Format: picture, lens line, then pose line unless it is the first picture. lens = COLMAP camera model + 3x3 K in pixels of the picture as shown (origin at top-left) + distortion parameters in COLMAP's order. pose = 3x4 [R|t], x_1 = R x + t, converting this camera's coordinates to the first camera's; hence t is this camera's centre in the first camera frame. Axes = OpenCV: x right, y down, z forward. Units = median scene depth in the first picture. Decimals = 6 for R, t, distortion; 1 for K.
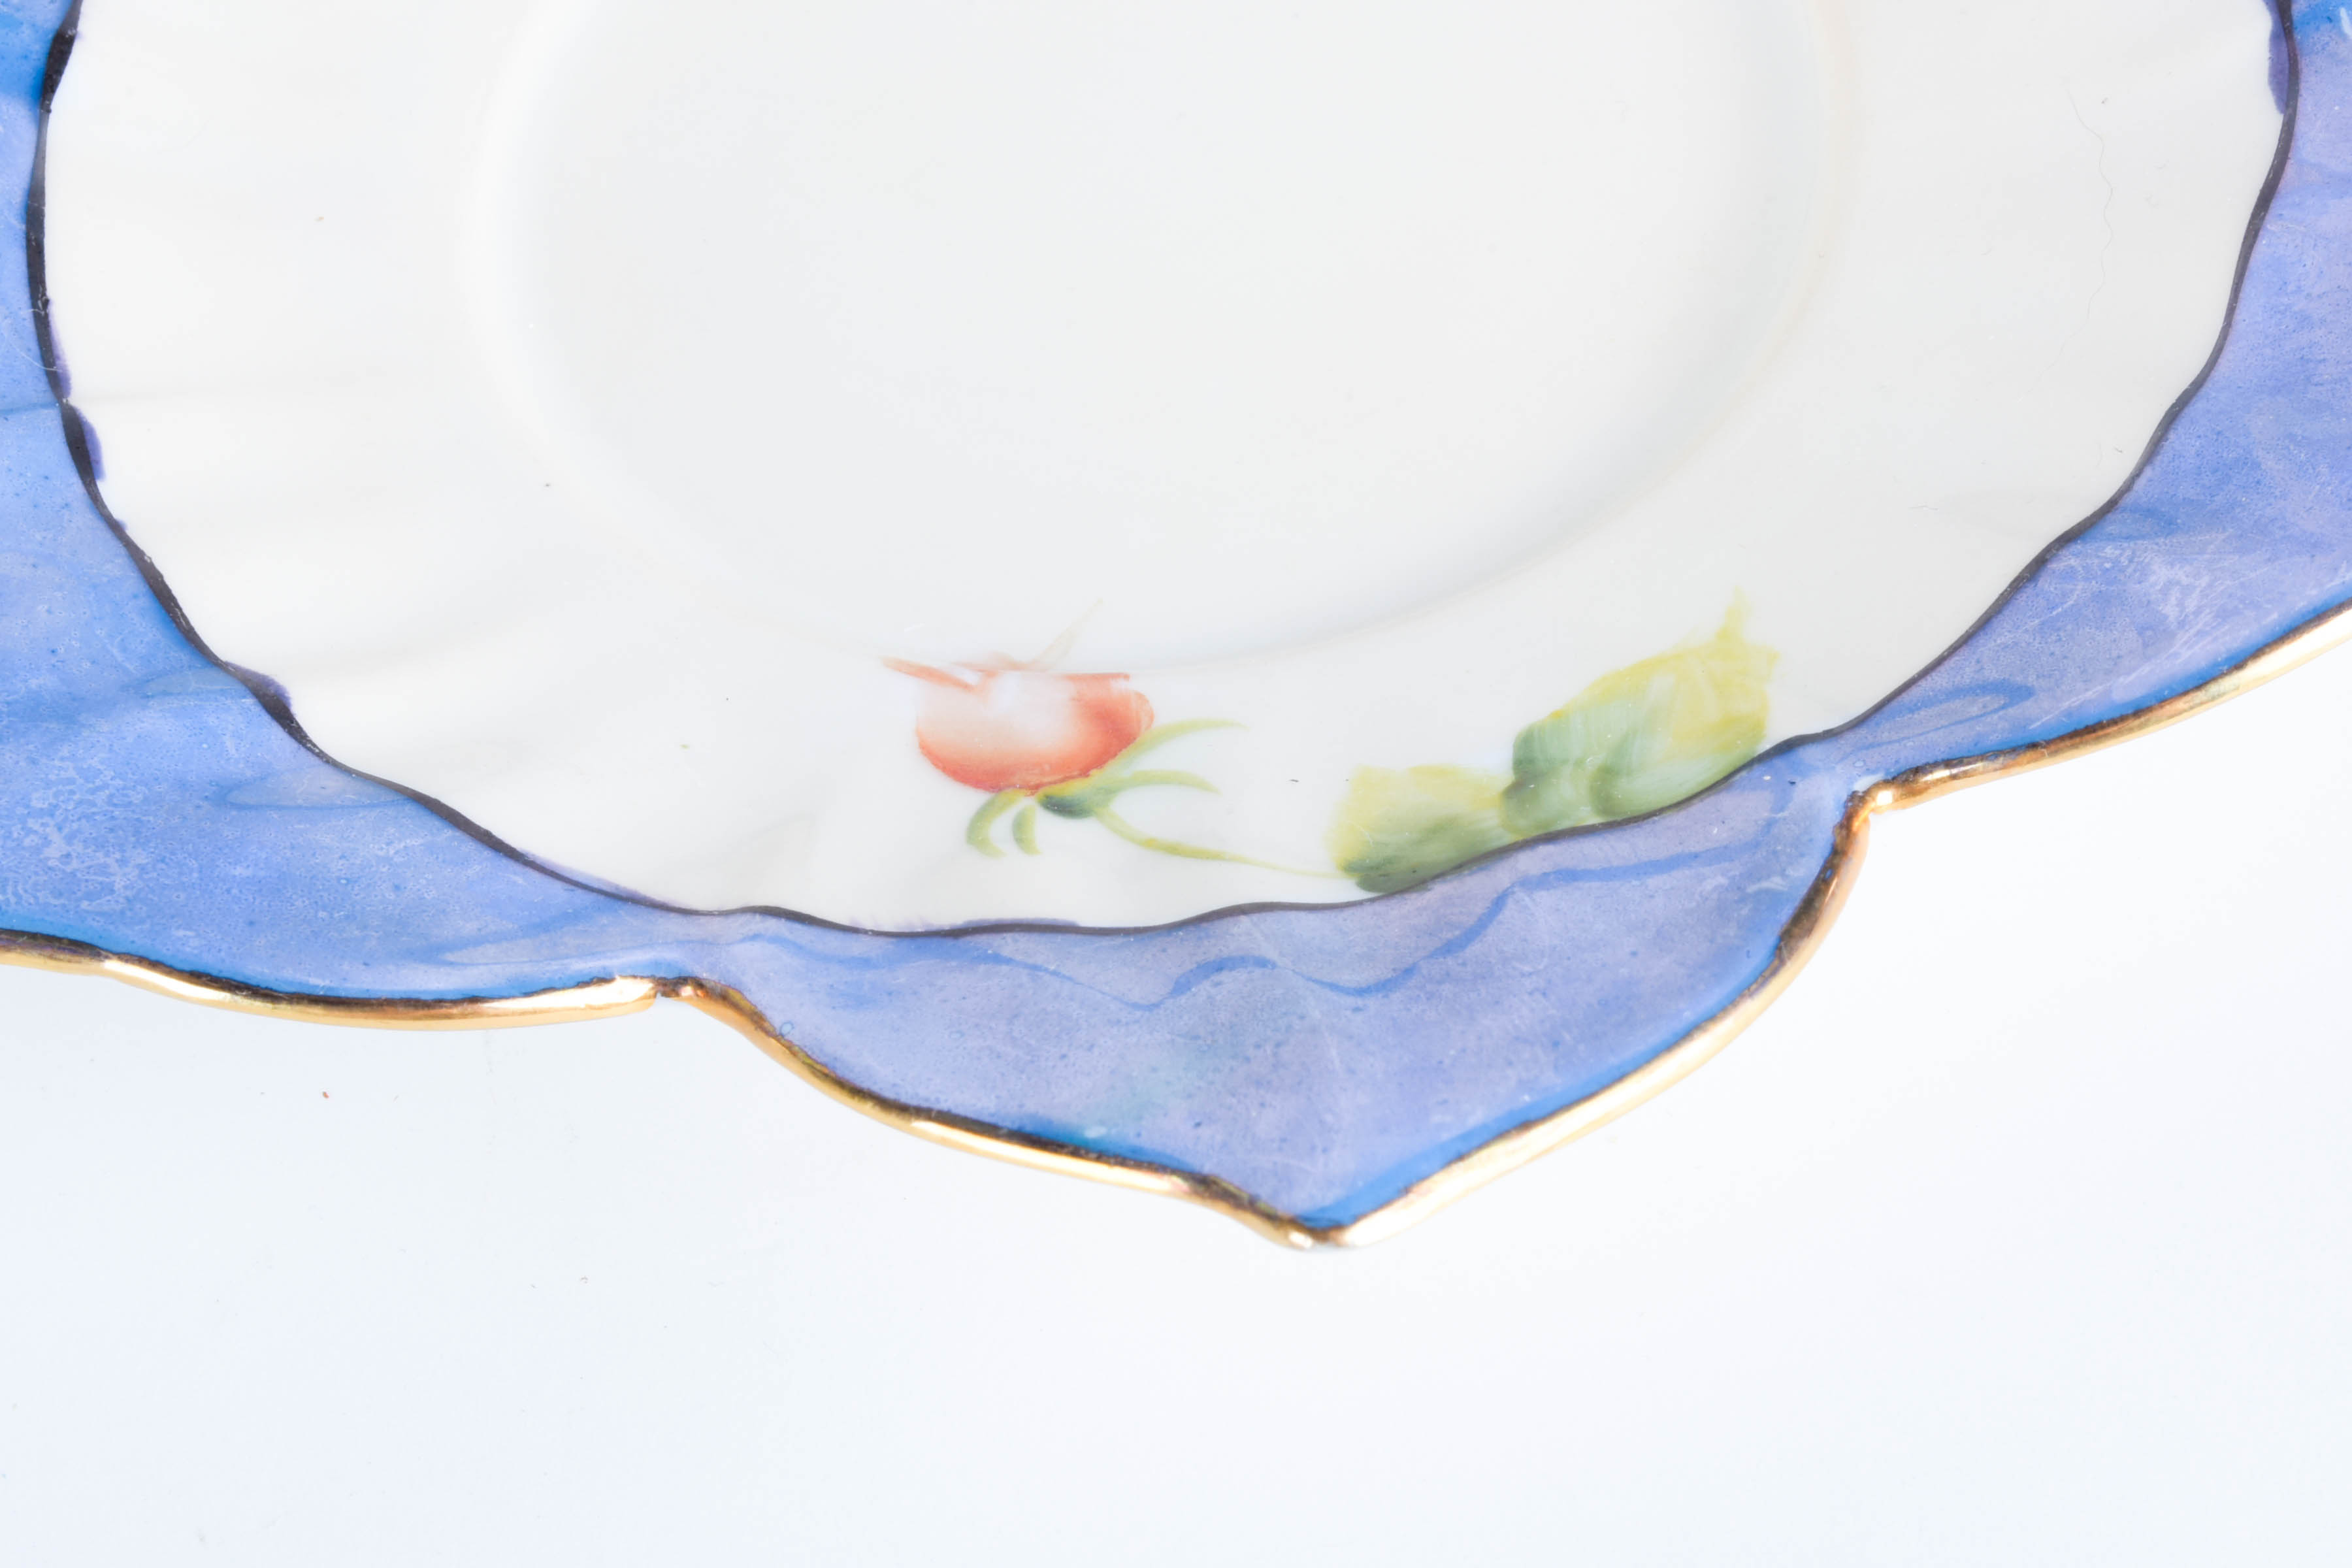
lens RADIAL K [[5262.9, 0, 1168.6], [0, 5262.9, 789.2], [0, 0, 1]] dist [-0.018633, 0.000000]
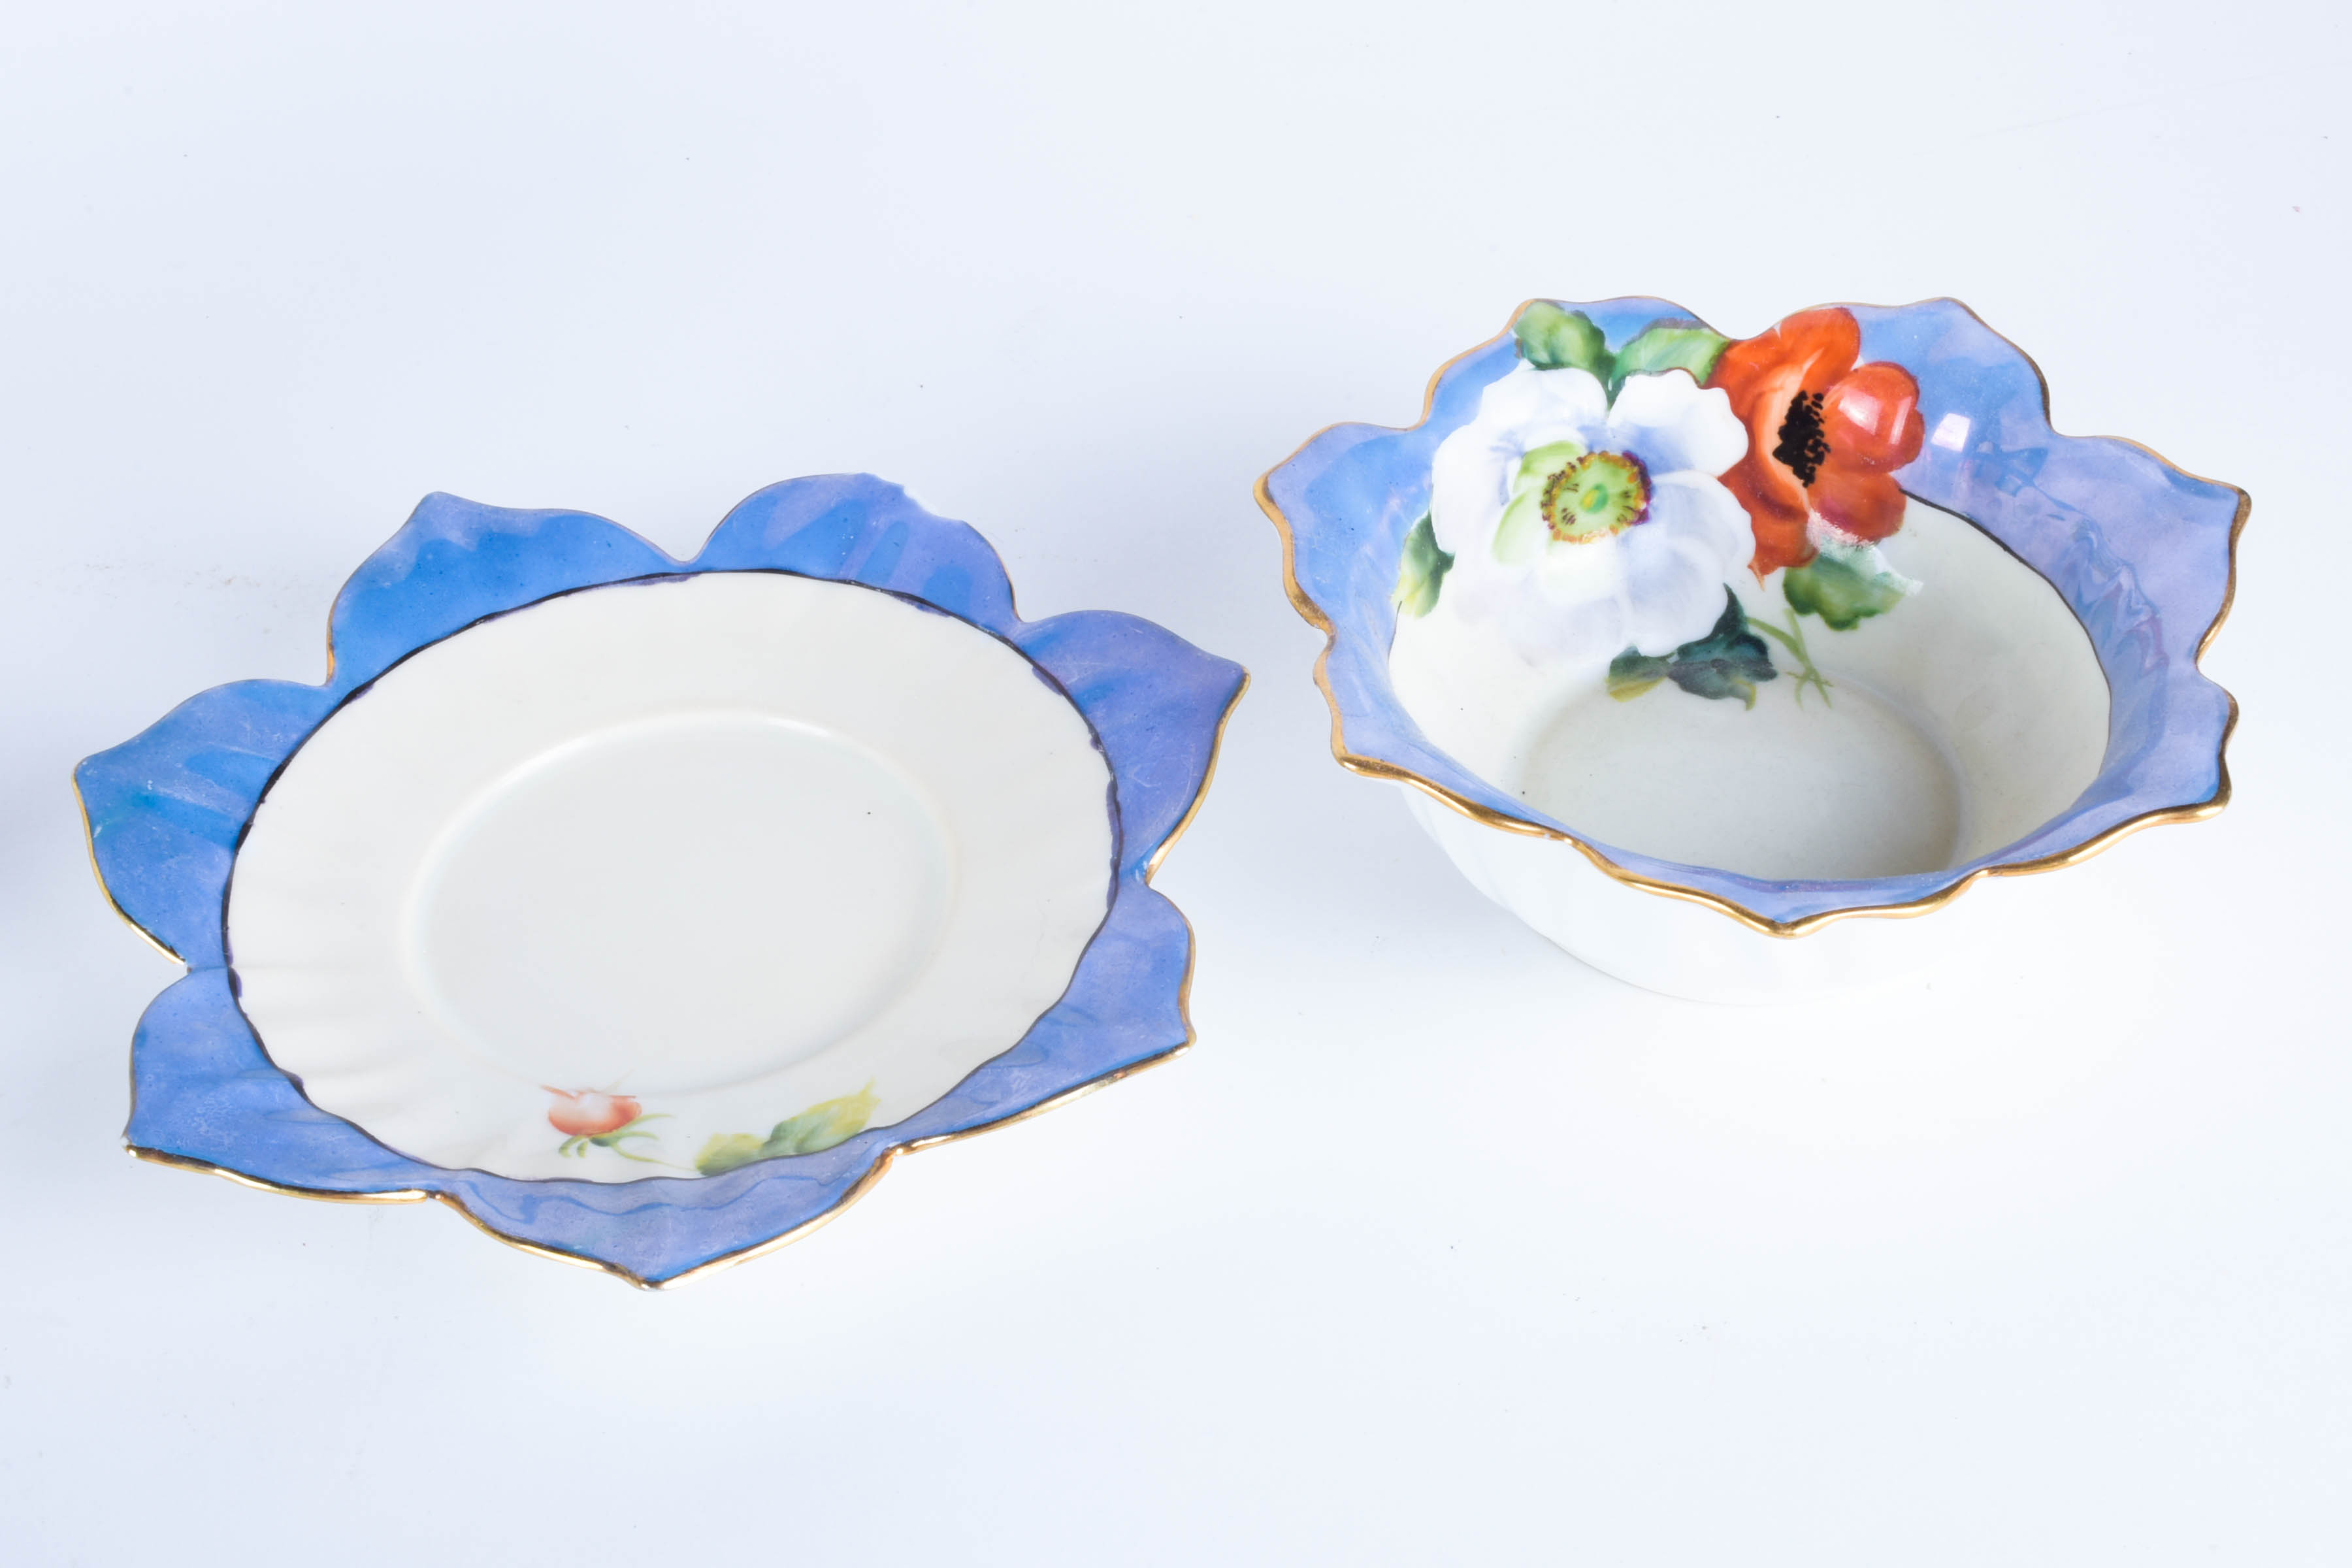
lens RADIAL K [[3514.2, 0, 1191.5], [0, 3514.2, 782.2], [0, 0, 1]] dist [-0.015716, 0.000000]
pose [[0.997437, 0.063831, 0.032333, 0.209520], [-0.057270, 0.983071, -0.174047, 0.116675], [-0.042895, 0.171749, 0.984206, -0.763040]]
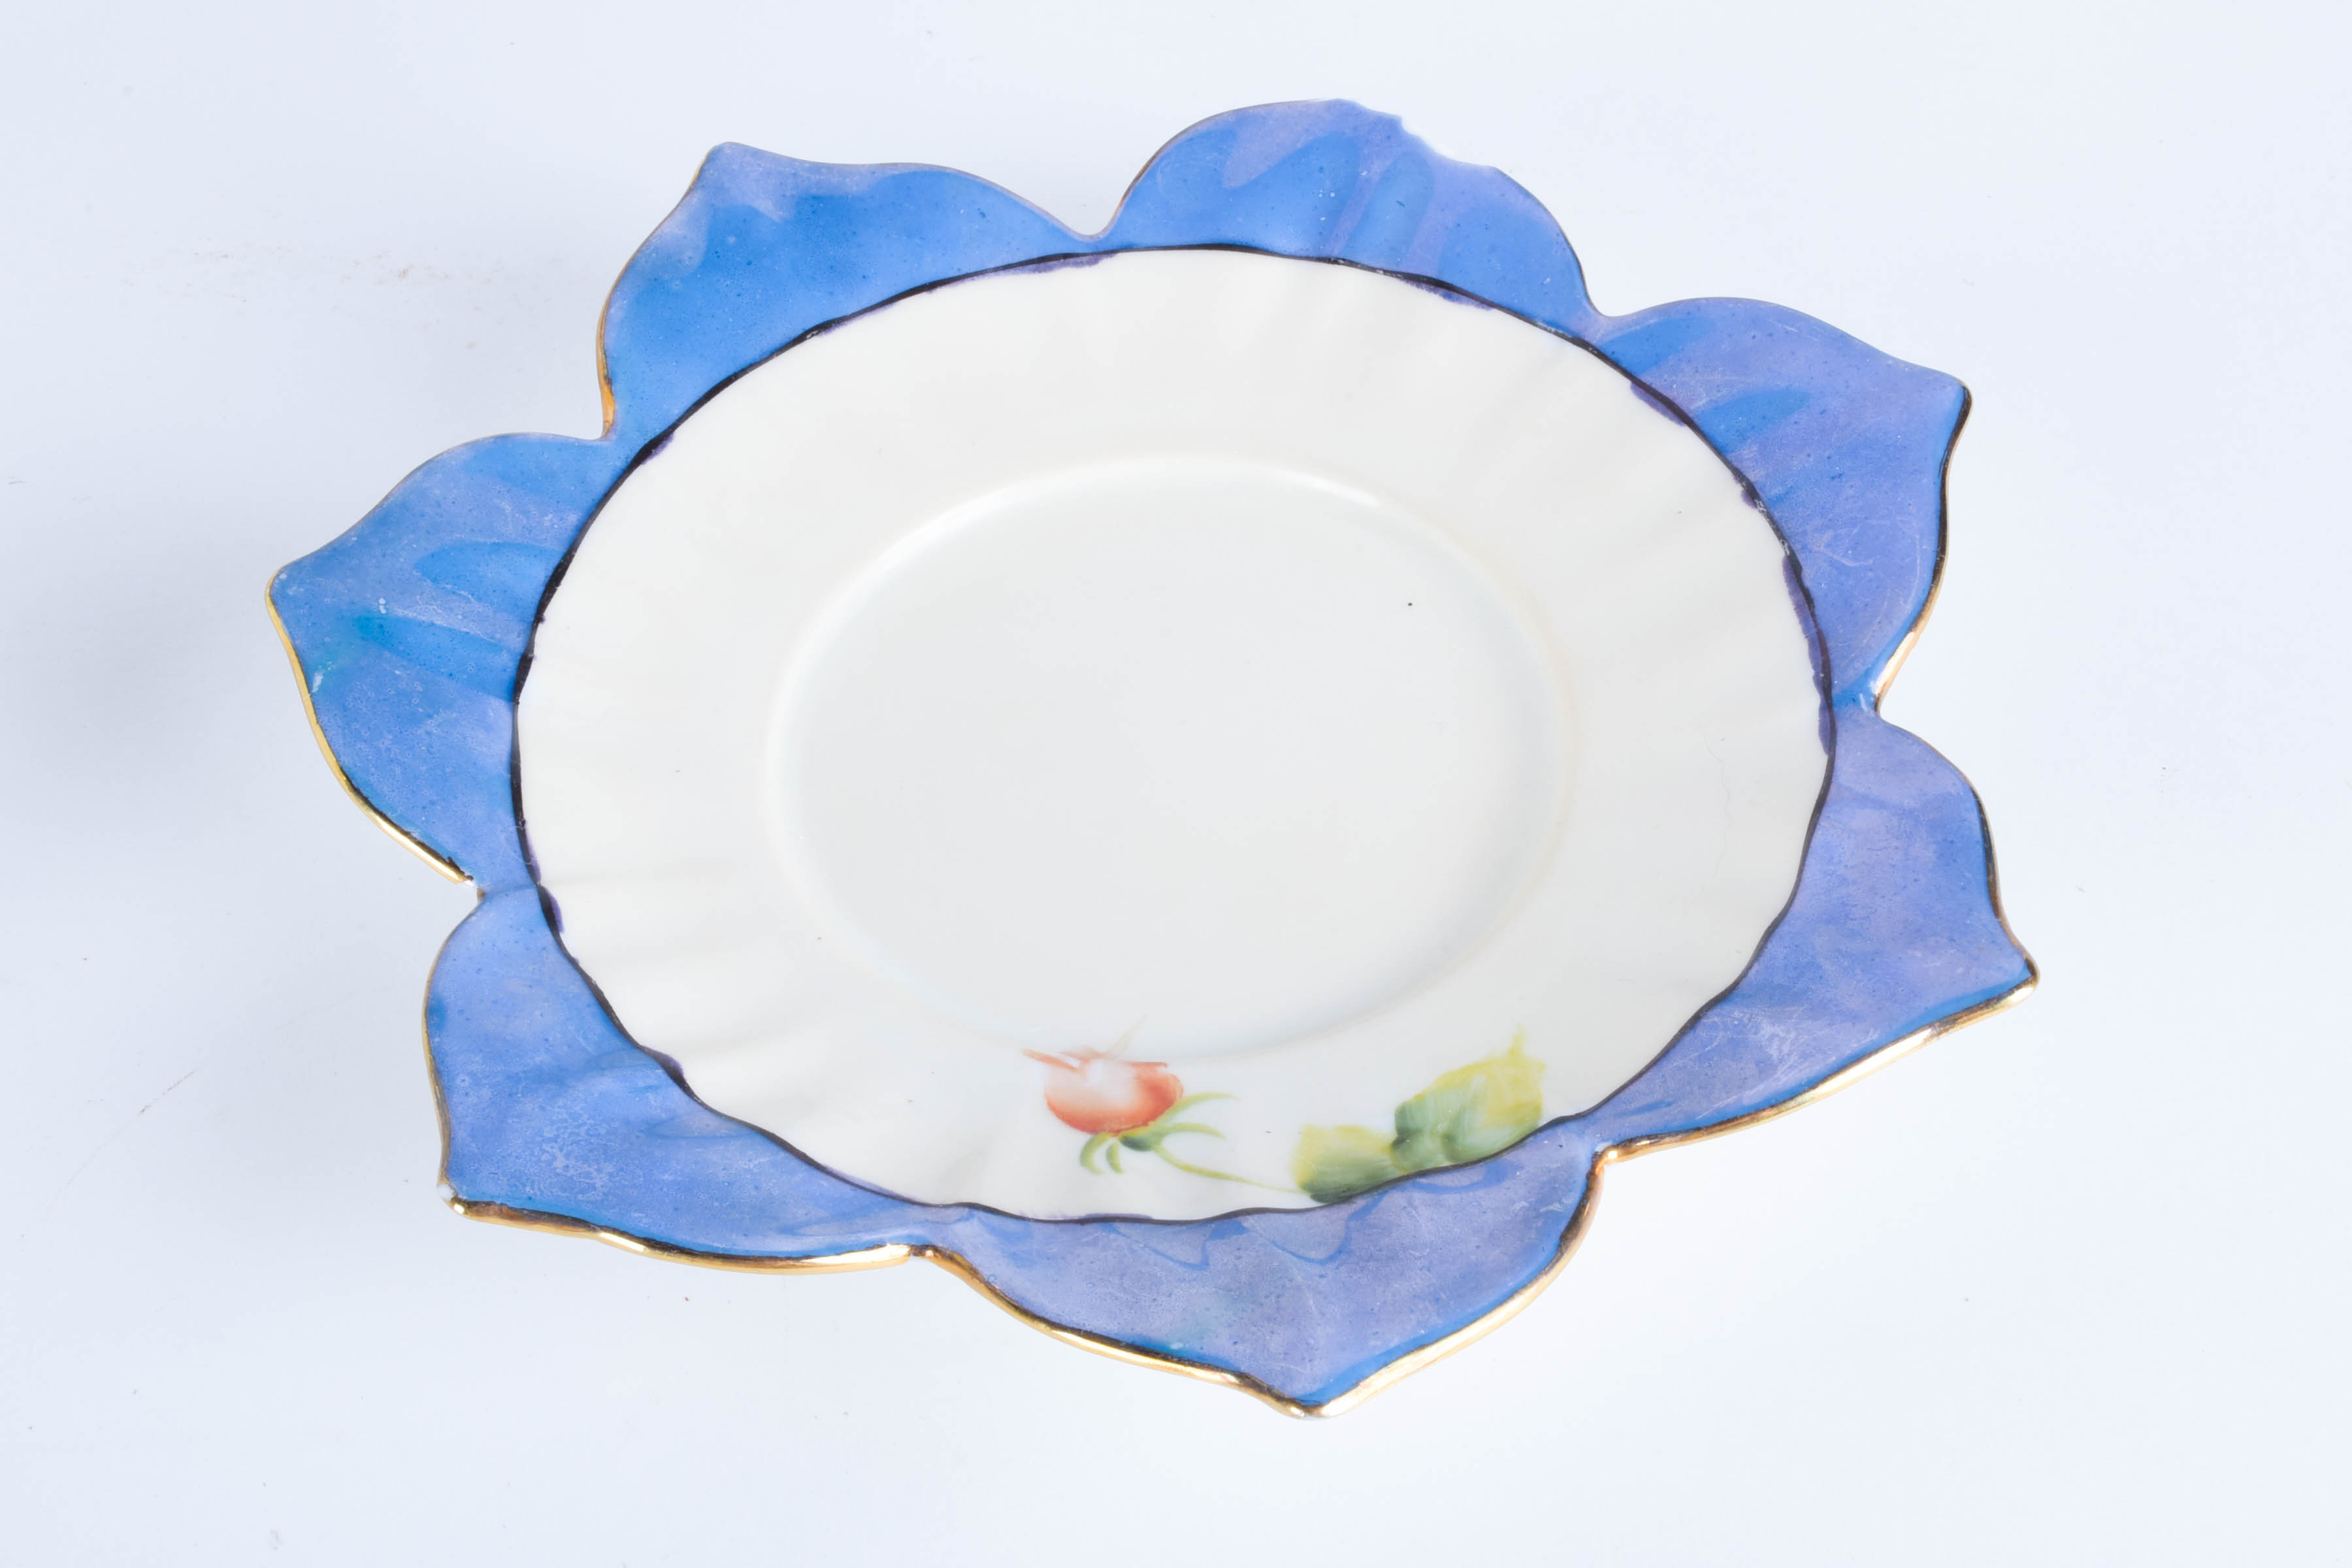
lens RADIAL K [[3586.6, 0, 1175.6], [0, 3586.6, 800.3], [0, 0, 1]] dist [-0.003444, 0.000000]
pose [[0.996860, 0.028008, 0.074062, -0.100099], [-0.024470, 0.998535, -0.048253, -0.054564], [-0.075305, 0.046289, 0.996086, -0.186491]]
